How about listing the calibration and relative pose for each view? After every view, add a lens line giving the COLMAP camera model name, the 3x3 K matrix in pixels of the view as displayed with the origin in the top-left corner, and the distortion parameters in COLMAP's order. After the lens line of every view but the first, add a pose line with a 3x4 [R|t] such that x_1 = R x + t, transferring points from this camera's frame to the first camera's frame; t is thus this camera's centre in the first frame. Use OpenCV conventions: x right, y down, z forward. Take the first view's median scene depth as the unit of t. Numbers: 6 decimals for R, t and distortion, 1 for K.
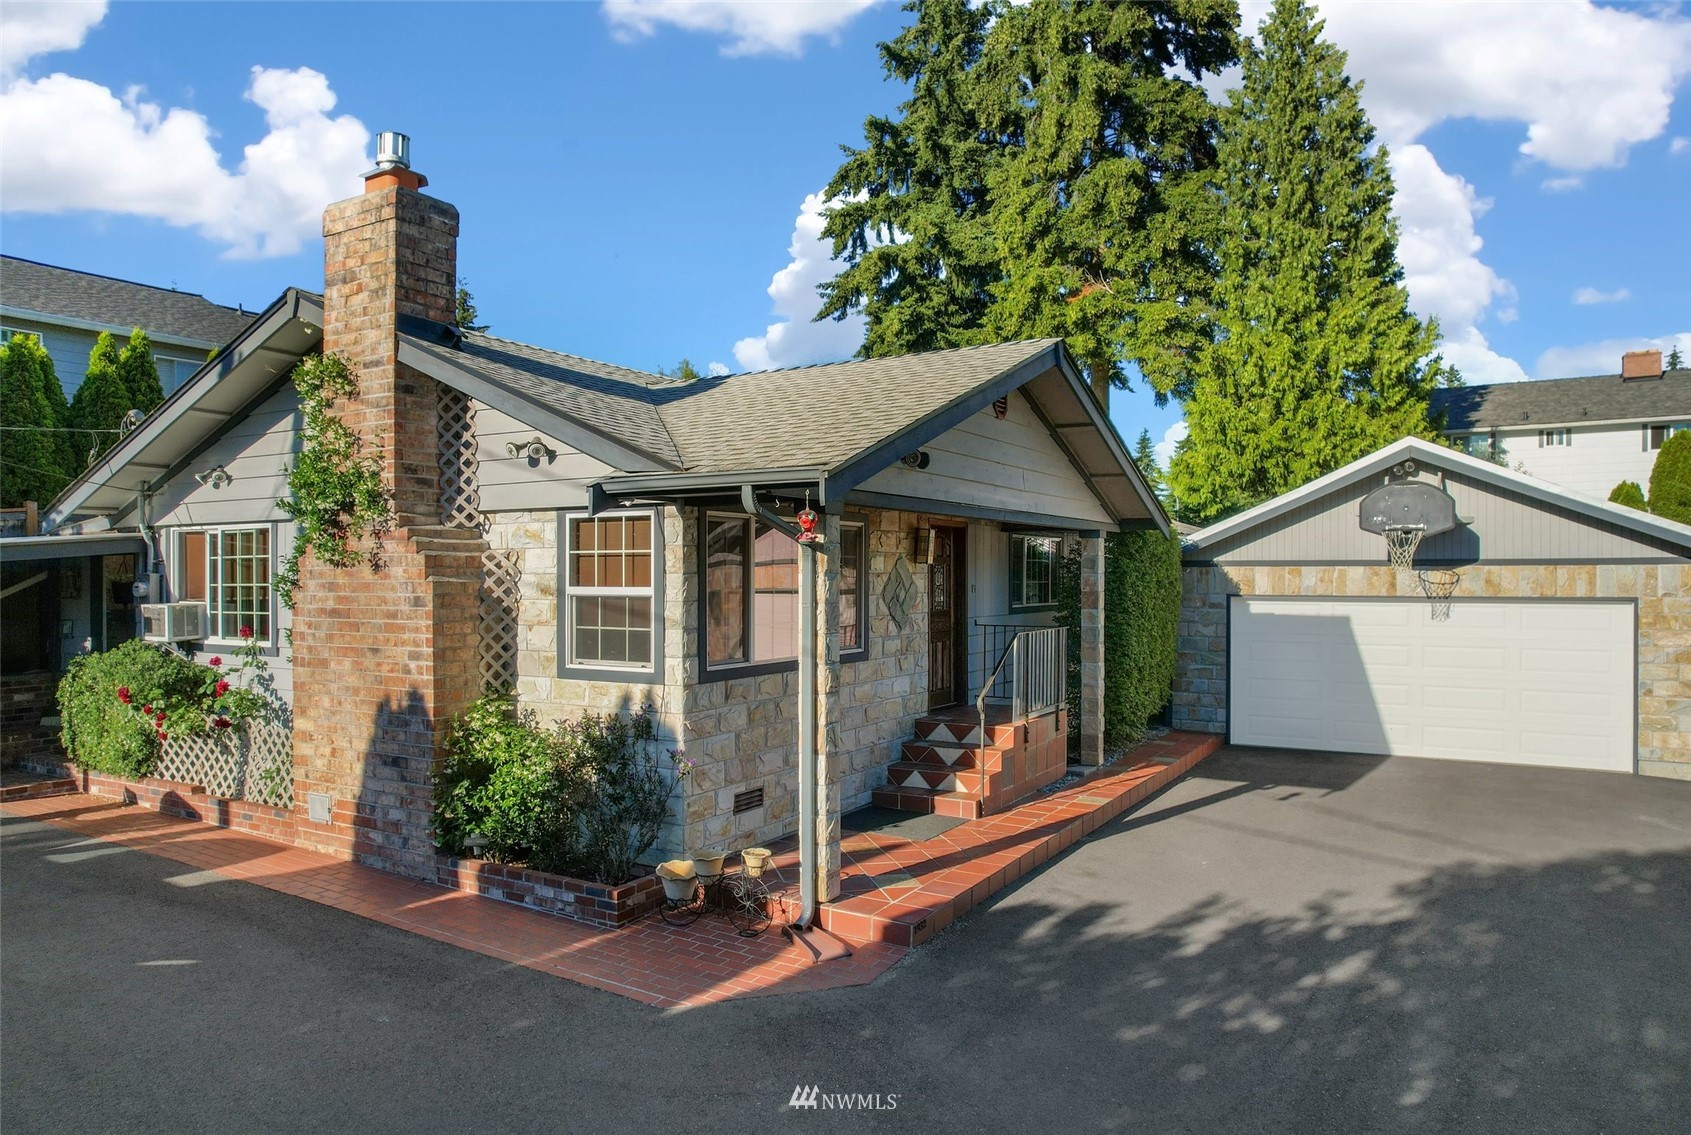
lens RADIAL K [[1138.3, 0, 845.5], [0, 1138.3, 567.5], [0, 0, 1]] dist [-0.045459, 0.003107]
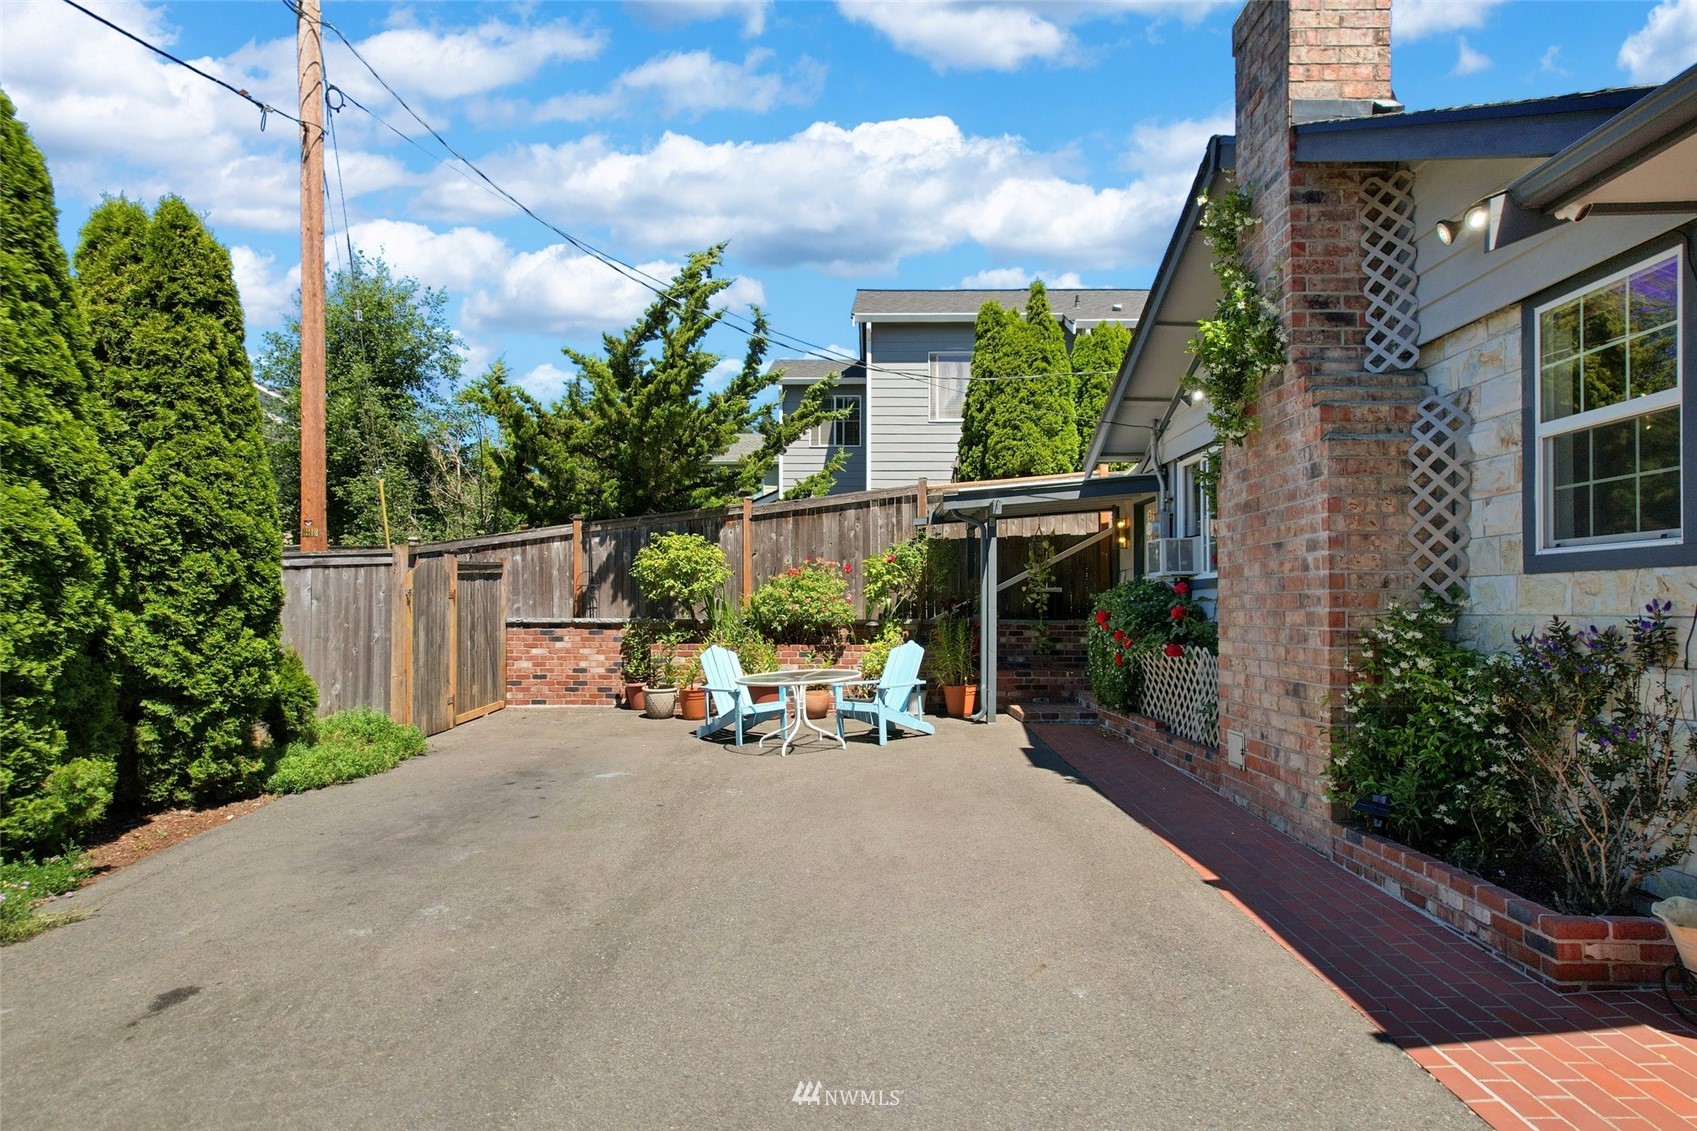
lens RADIAL K [[1094.2, 0, 848.5], [0, 1094.2, 565.5], [0, 0, 1]] dist [-0.042404, 0.084201]
pose [[0.524797, -0.024582, -0.850872, 0.062759], [-0.003763, 0.999506, -0.031197, 0.113077], [0.851219, 0.019574, 0.524445, 0.366073]]
